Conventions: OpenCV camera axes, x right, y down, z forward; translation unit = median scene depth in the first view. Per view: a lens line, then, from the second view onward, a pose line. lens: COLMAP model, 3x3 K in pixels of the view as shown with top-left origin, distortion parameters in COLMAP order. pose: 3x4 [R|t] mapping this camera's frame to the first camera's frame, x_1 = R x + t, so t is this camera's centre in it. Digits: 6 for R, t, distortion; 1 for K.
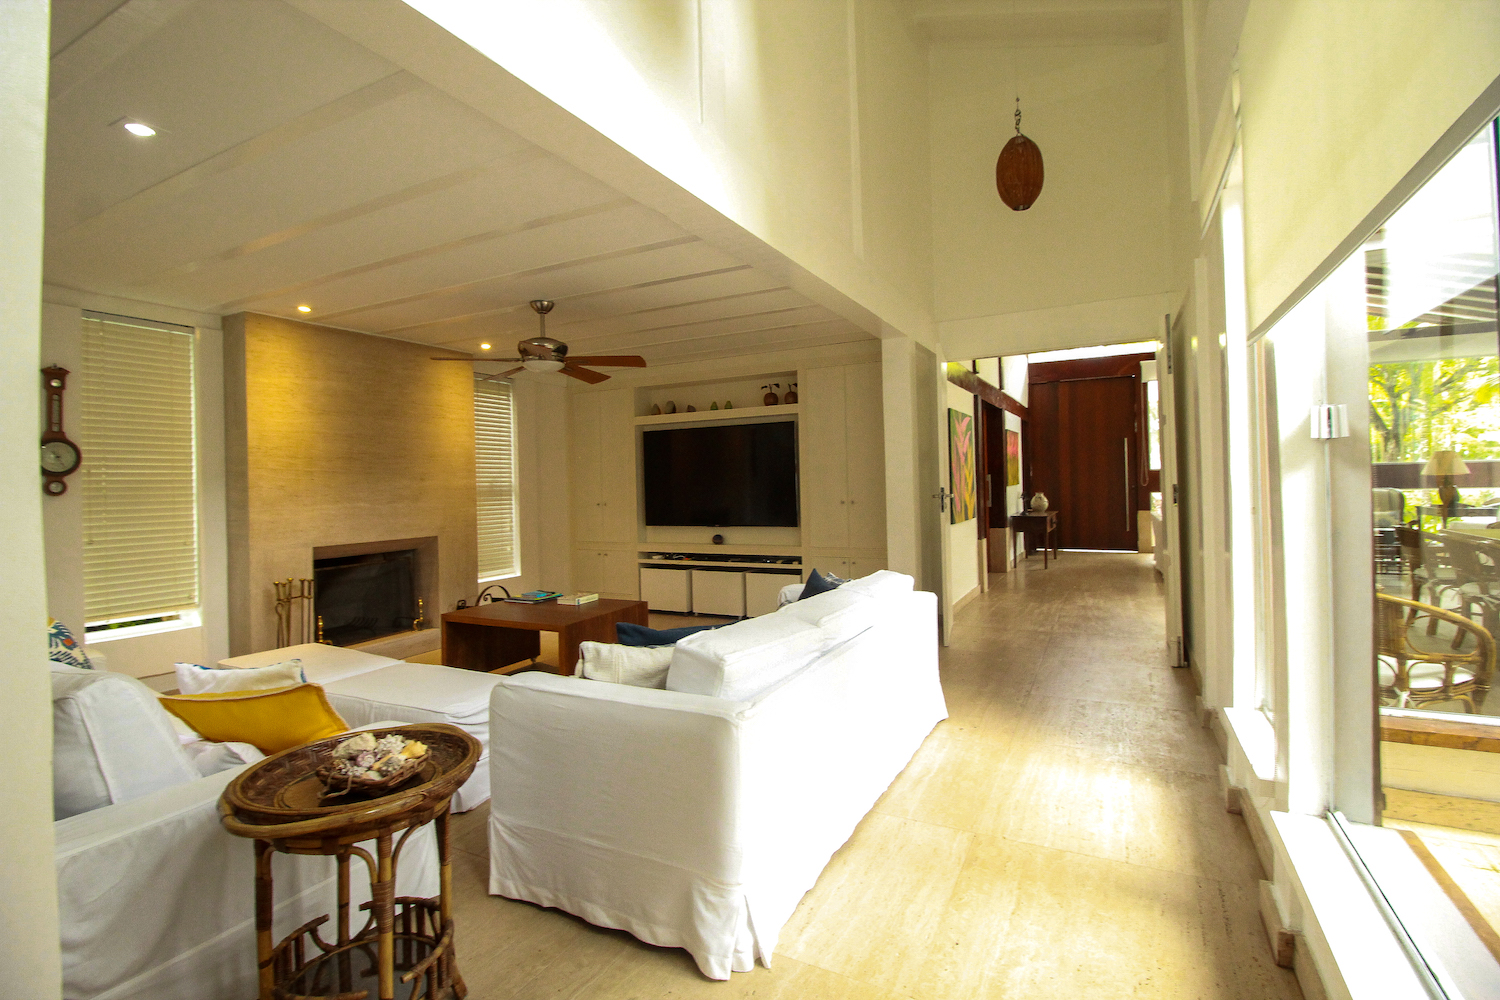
lens RADIAL K [[707.2, 0, 751.2], [0, 707.2, 491.0], [0, 0, 1]] dist [-0.006372, -0.001345]
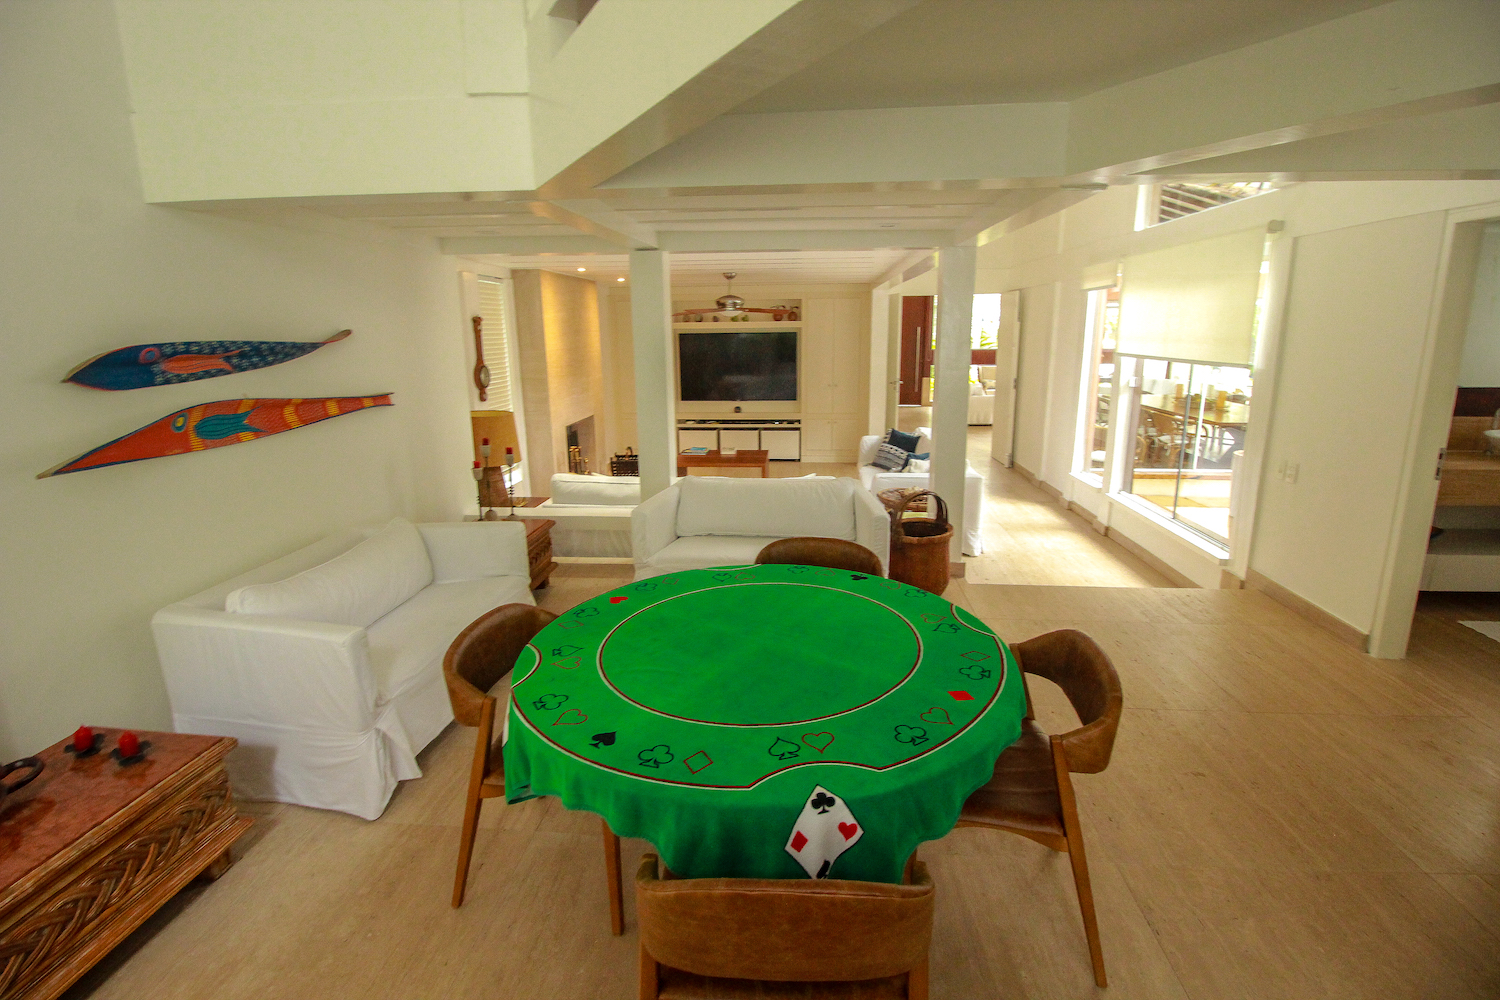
lens RADIAL K [[707.2, 0, 749.4], [0, 707.2, 496.0], [0, 0, 1]] dist [-0.006372, -0.001345]
pose [[0.919221, -0.078414, 0.385854, -0.622400], [-0.006538, 0.976794, 0.214081, -0.074917], [-0.393687, -0.199311, 0.897377, -0.404038]]
